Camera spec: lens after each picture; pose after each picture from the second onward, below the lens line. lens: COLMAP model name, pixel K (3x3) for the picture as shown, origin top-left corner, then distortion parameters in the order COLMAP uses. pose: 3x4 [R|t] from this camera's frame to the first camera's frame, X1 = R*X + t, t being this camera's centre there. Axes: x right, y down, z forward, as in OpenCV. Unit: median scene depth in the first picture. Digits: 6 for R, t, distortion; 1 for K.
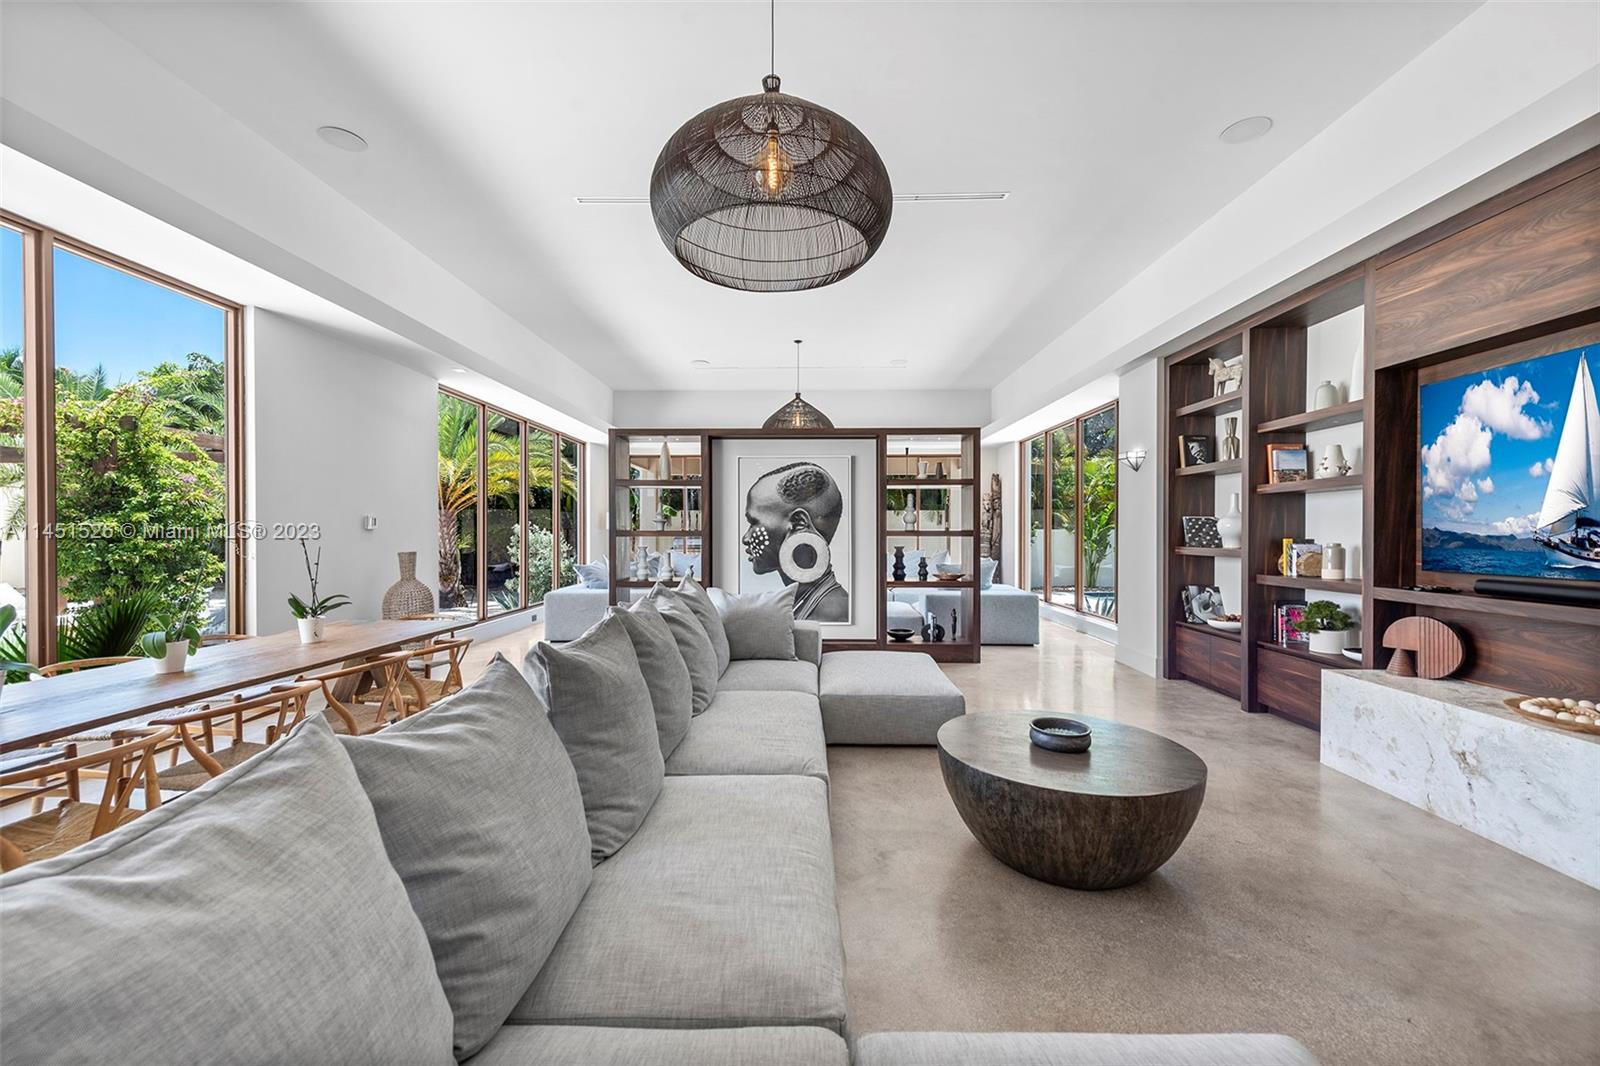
lens RADIAL K [[628.7, 0, 799.5], [0, 628.7, 535.4], [0, 0, 1]] dist [0.001582, -0.000051]
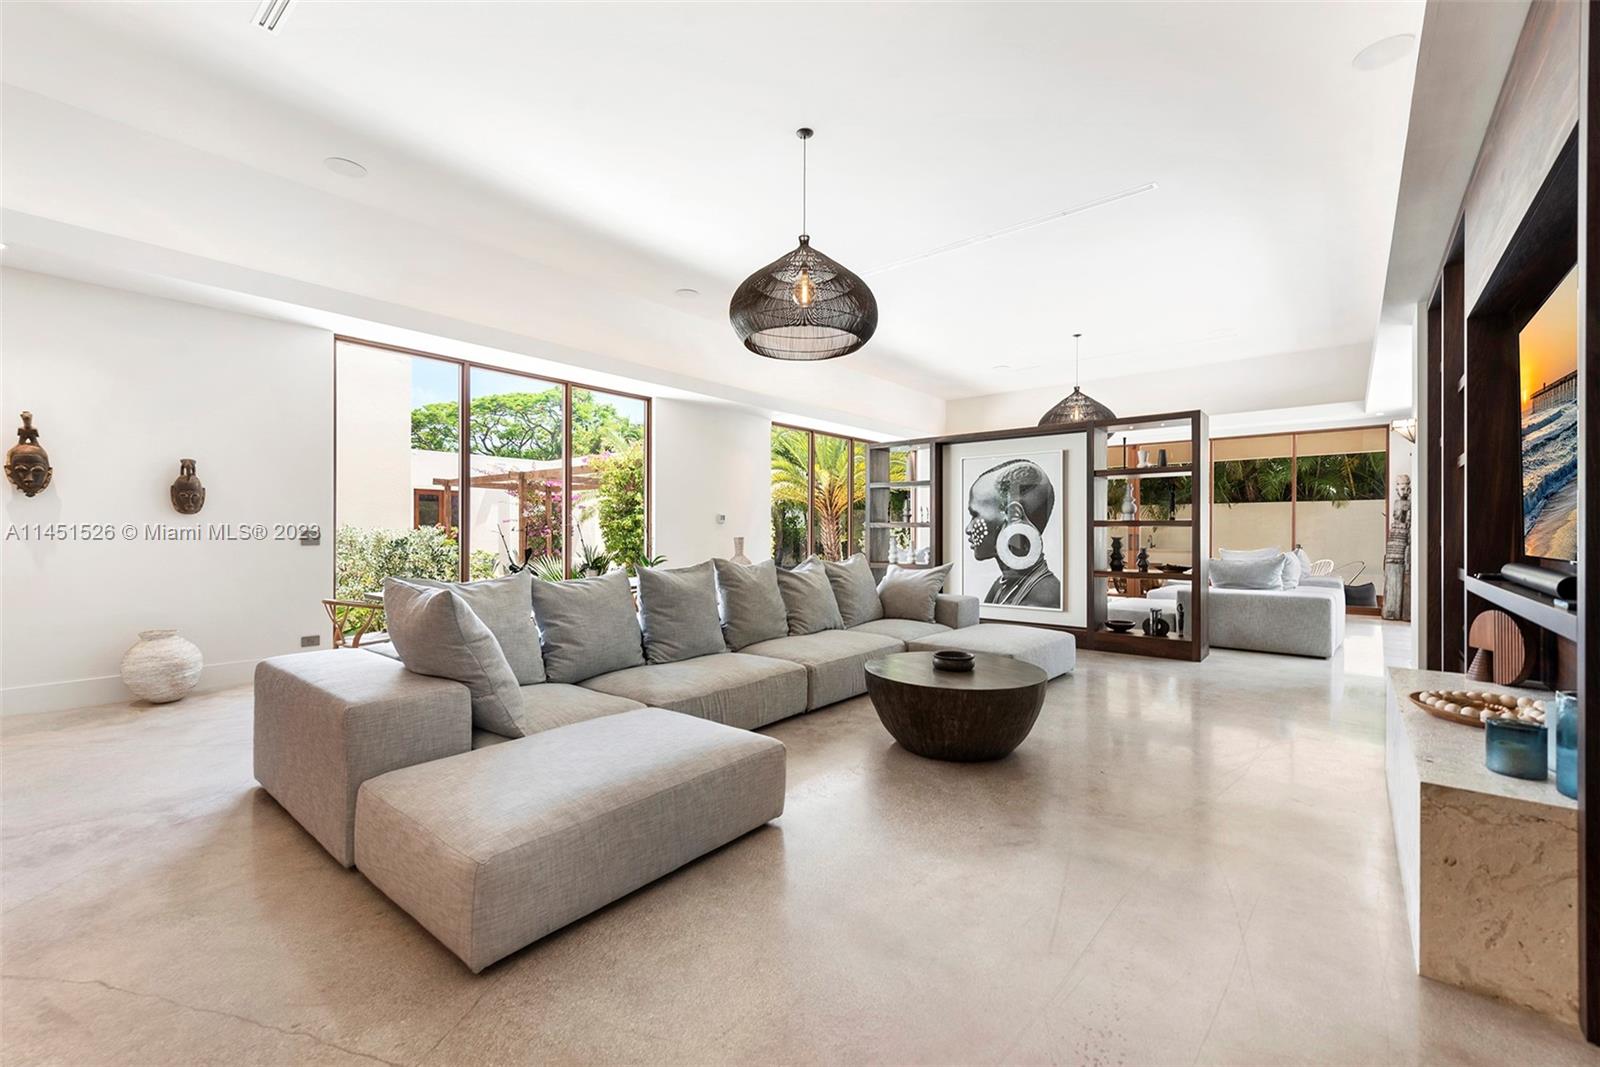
lens RADIAL K [[662.2, 0, 799.2], [0, 662.2, 530.7], [0, 0, 1]] dist [0.001552, 0.000092]
pose [[0.776635, 0.000282, -0.629951, 0.437767], [-0.006195, 0.999955, -0.007190, 0.018591], [0.629921, 0.009487, 0.776601, -0.137033]]
